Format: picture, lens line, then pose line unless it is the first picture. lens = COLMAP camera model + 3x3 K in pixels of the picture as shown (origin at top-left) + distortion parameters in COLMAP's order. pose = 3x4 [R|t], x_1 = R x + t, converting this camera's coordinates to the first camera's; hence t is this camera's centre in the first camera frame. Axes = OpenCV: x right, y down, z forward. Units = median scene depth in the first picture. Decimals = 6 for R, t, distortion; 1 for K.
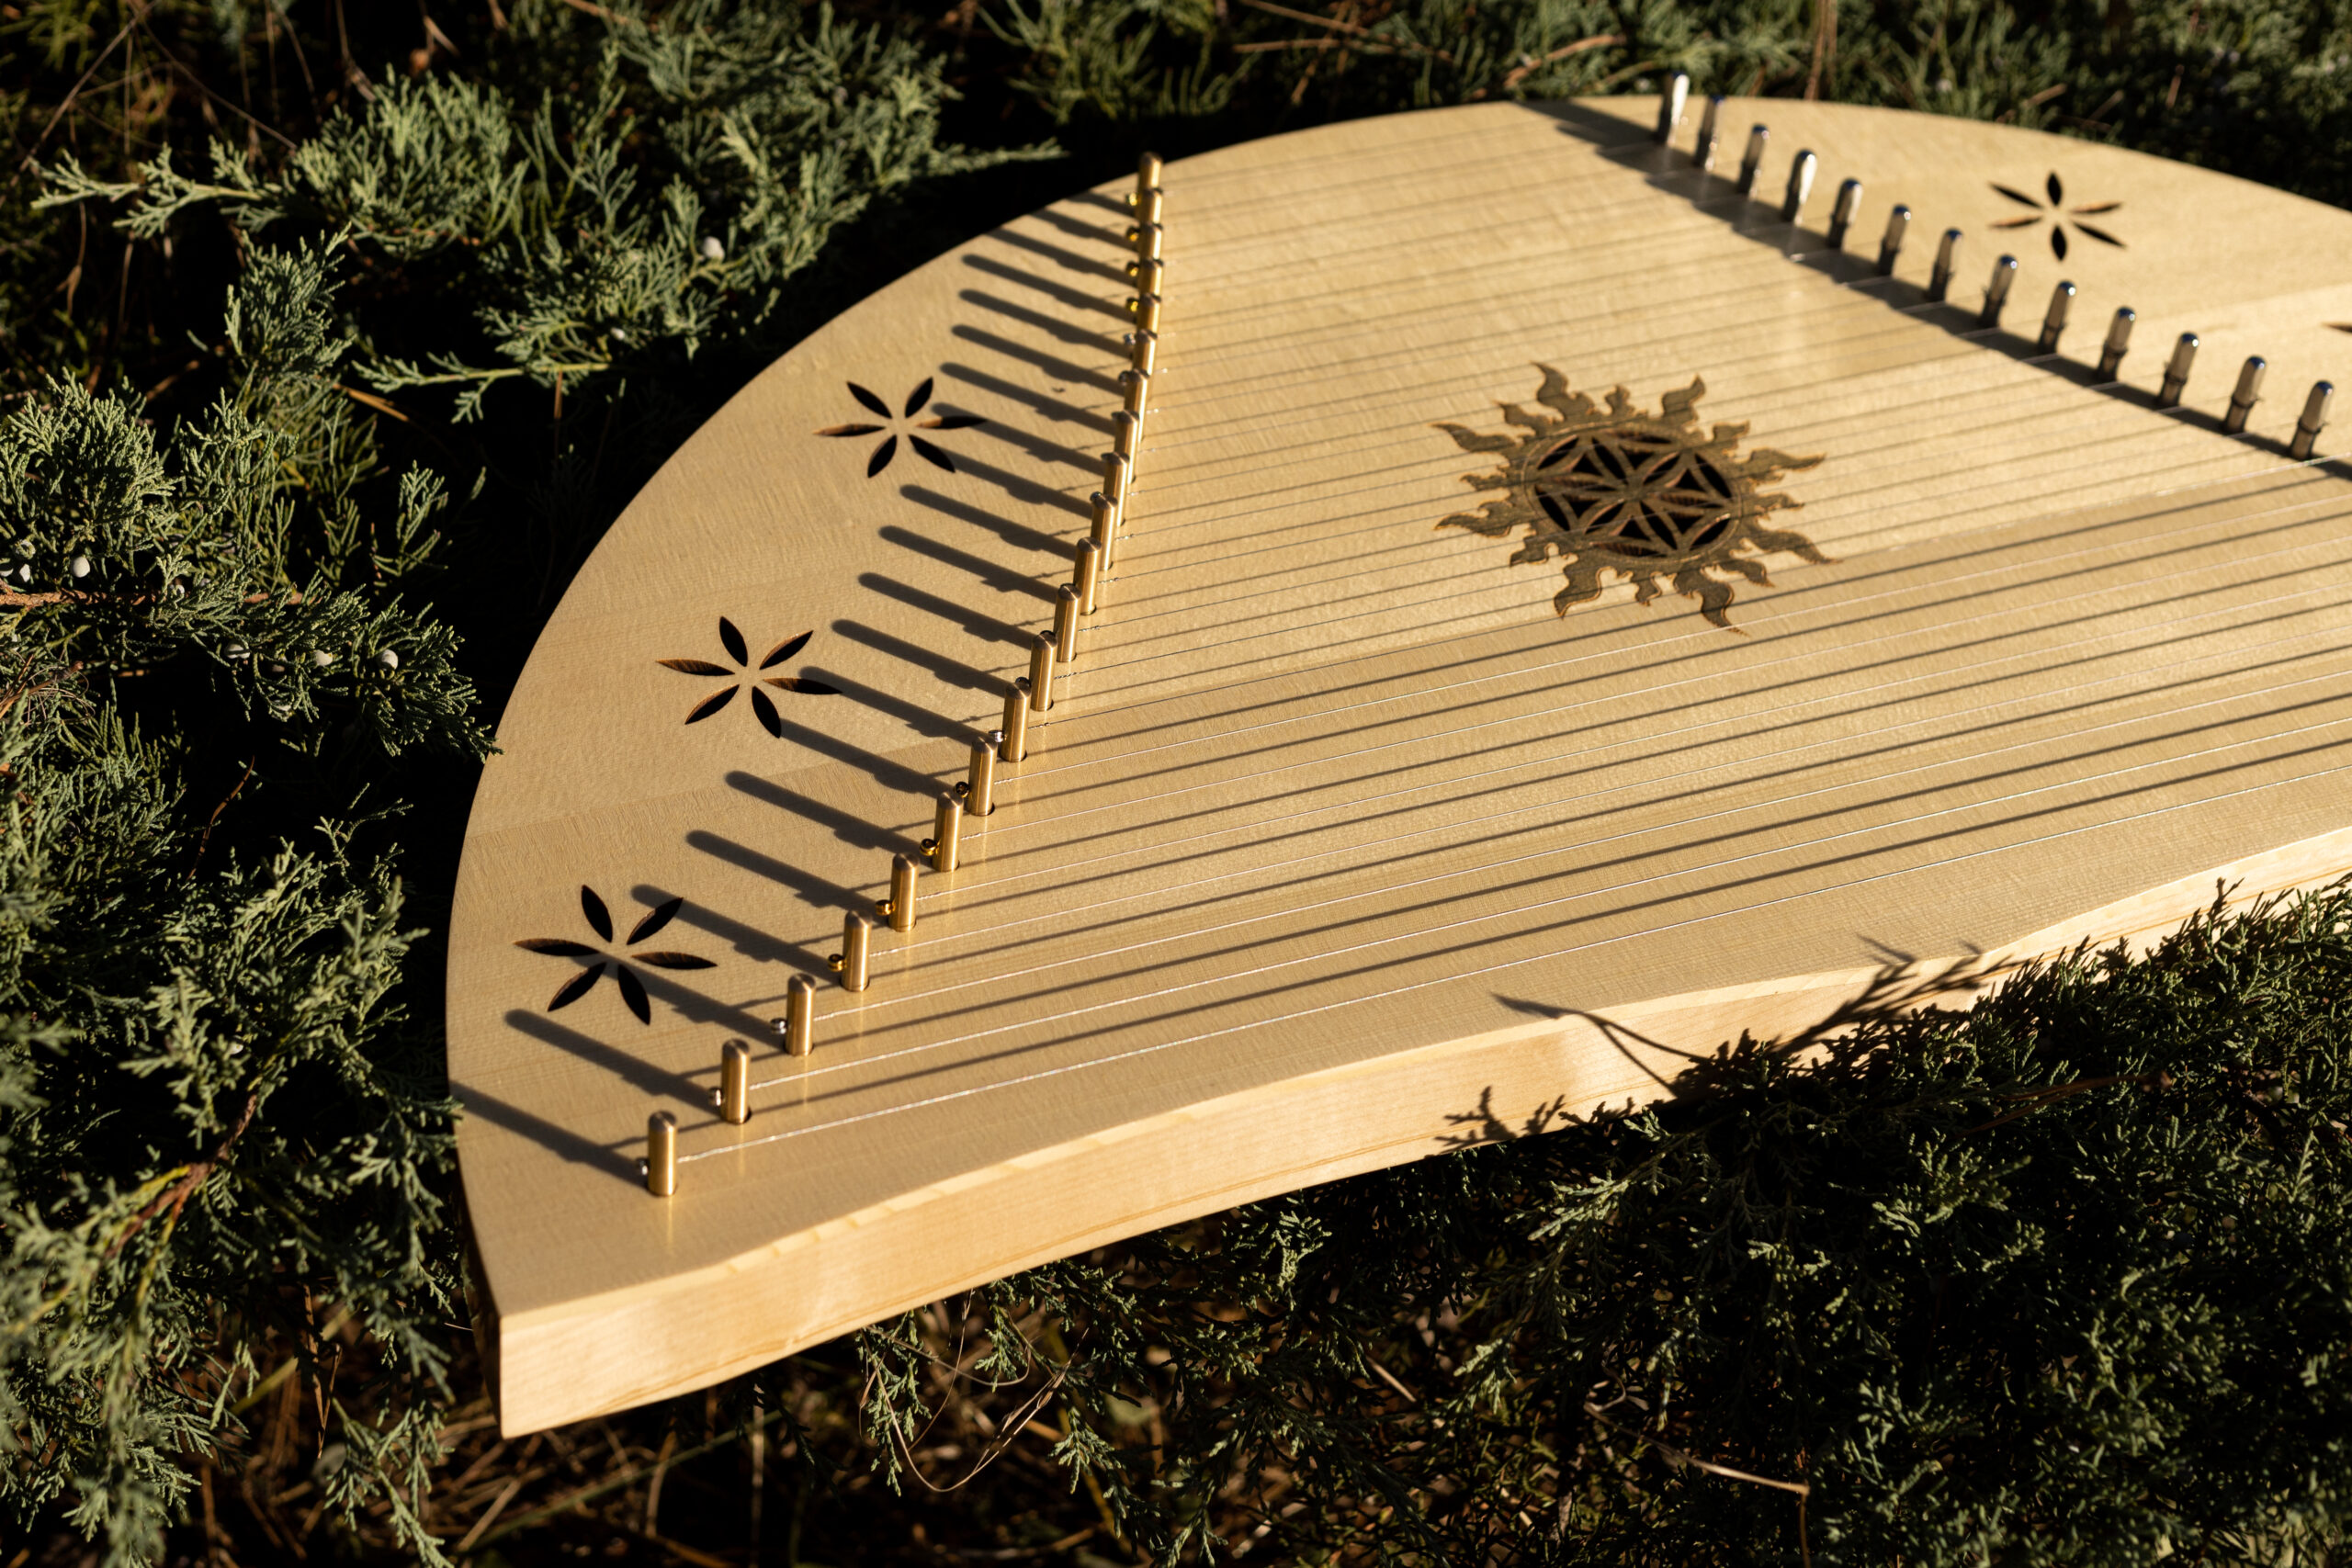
lens RADIAL K [[3321.0, 0, 1180.2], [0, 3321.0, 701.6], [0, 0, 1]] dist [0.005087, 0.014025]
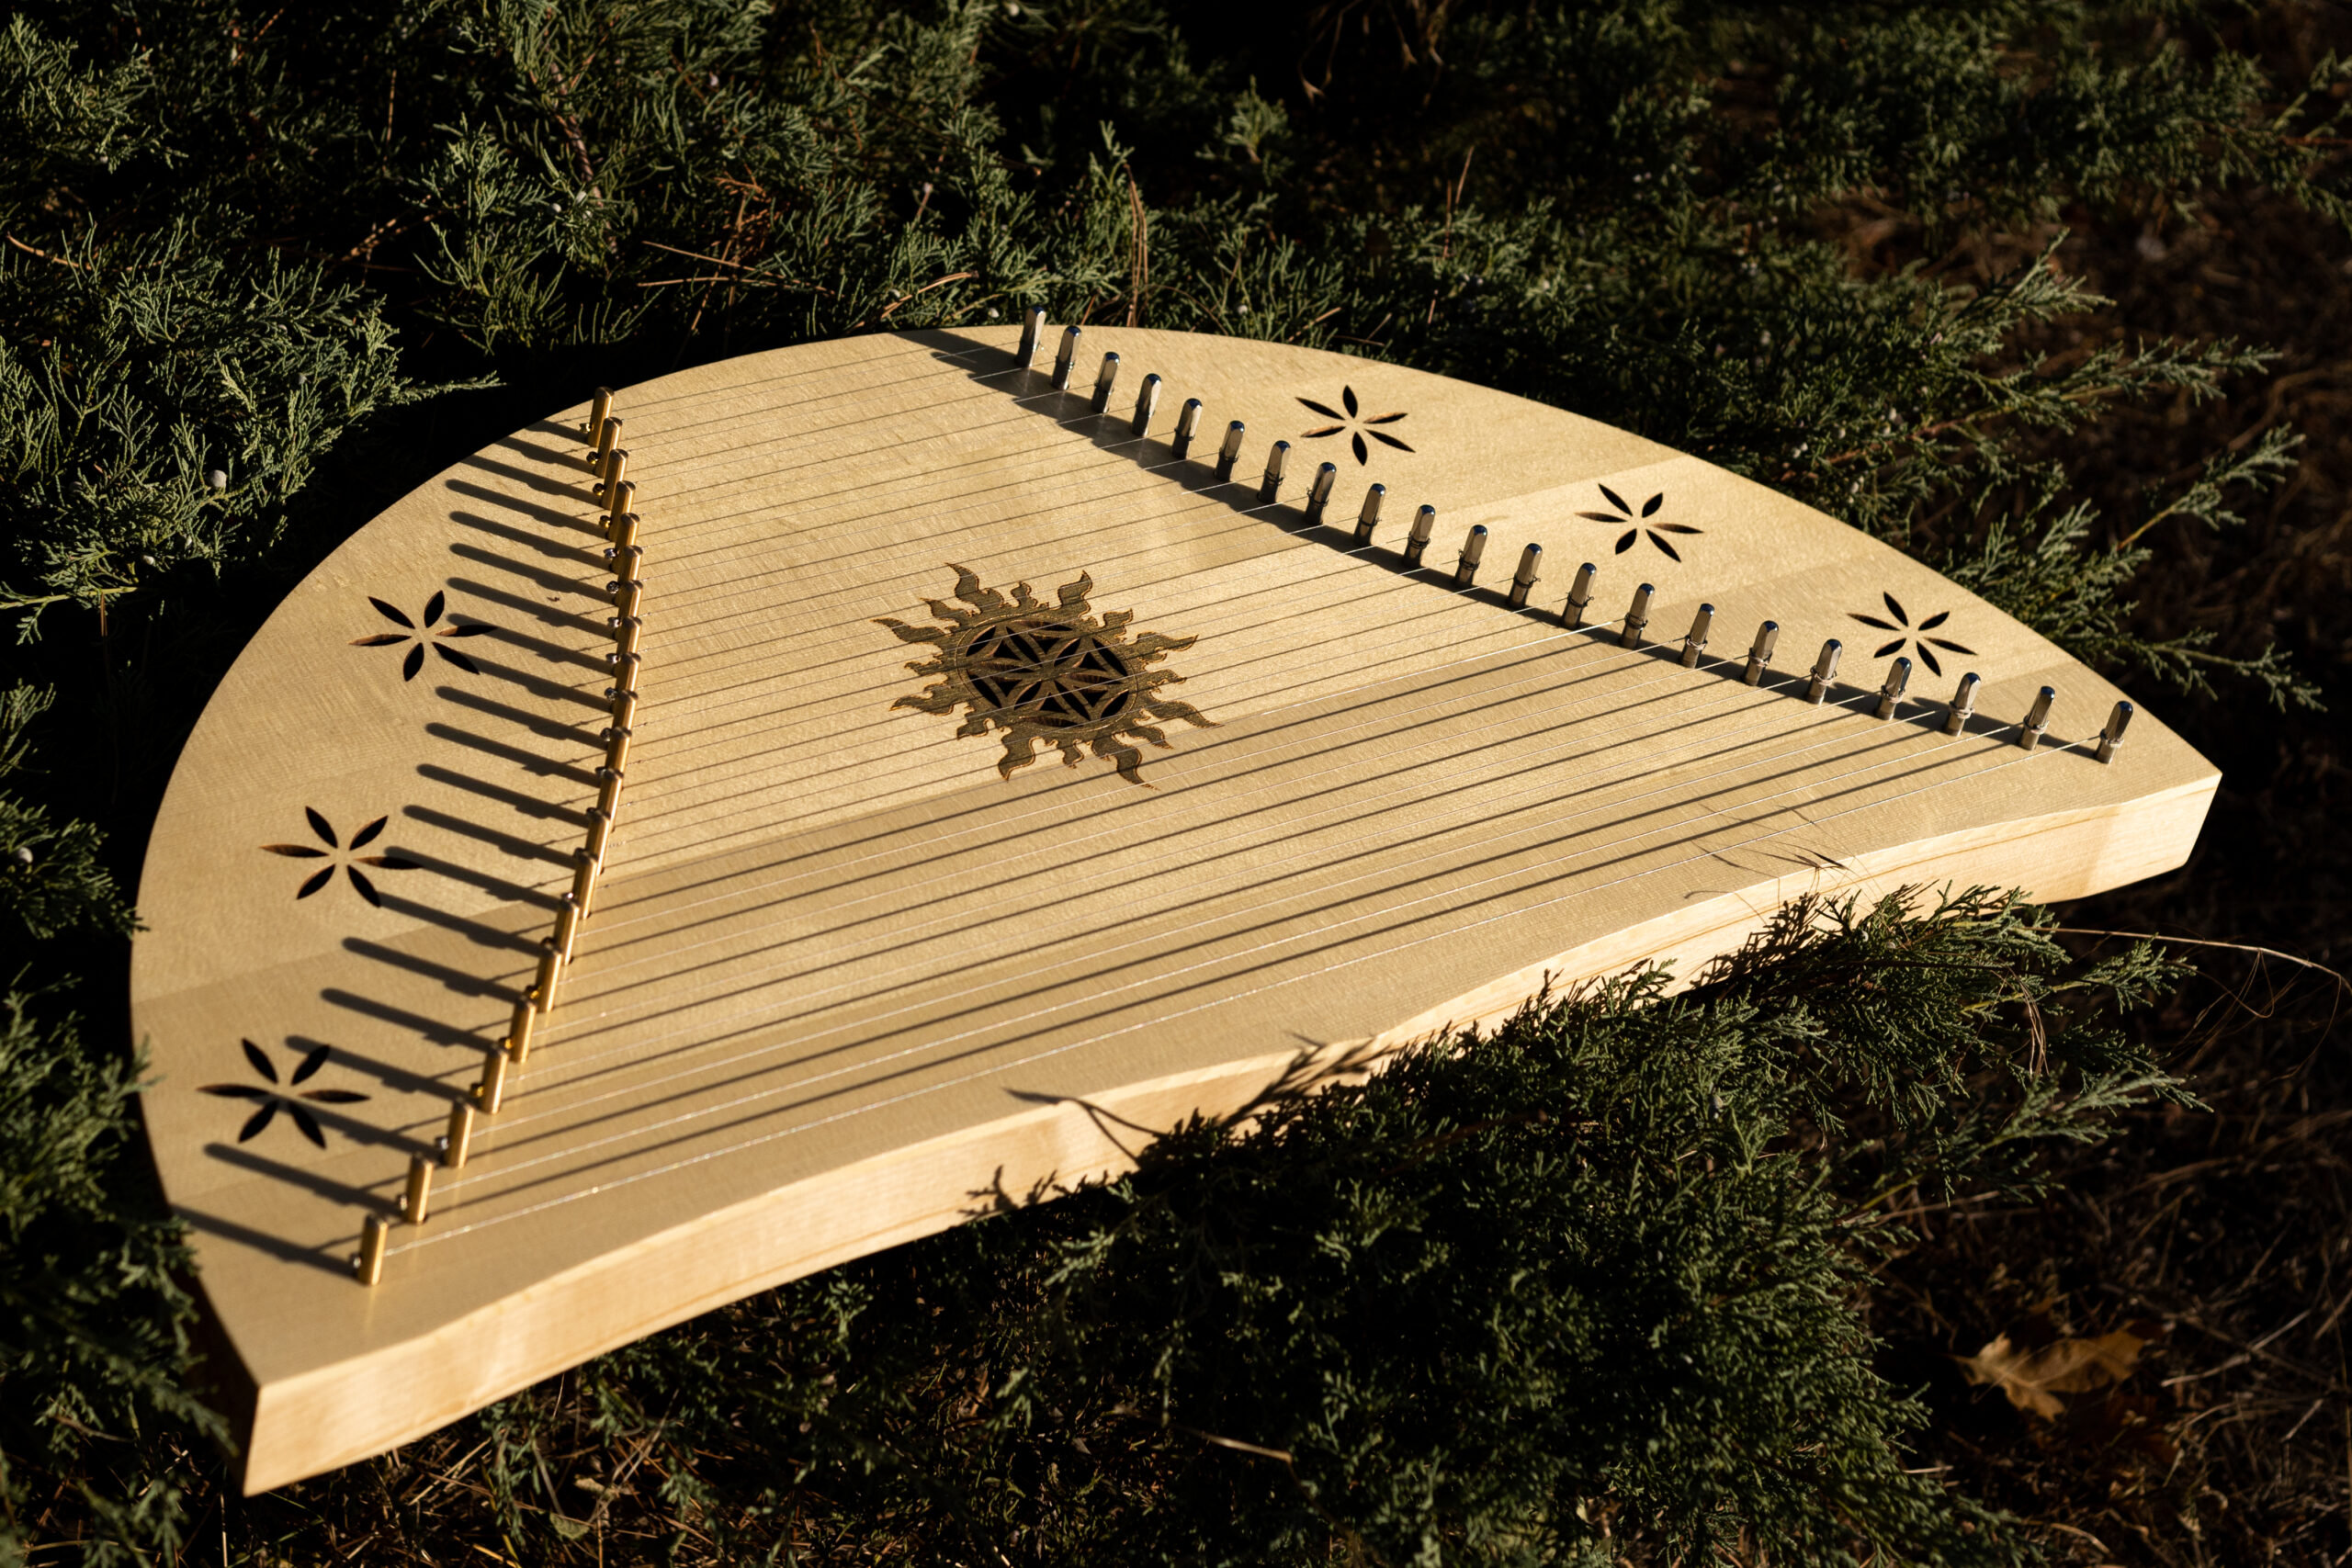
lens RADIAL K [[3210.9, 0, 1176.0], [0, 3210.9, 784.0], [0, 0, 1]] dist [0.007380, -0.013810]
pose [[0.974879, -0.038531, 0.219376, -0.080950], [0.044421, 0.998771, -0.021978, 0.004138], [-0.218259, 0.031171, 0.975393, -0.139272]]
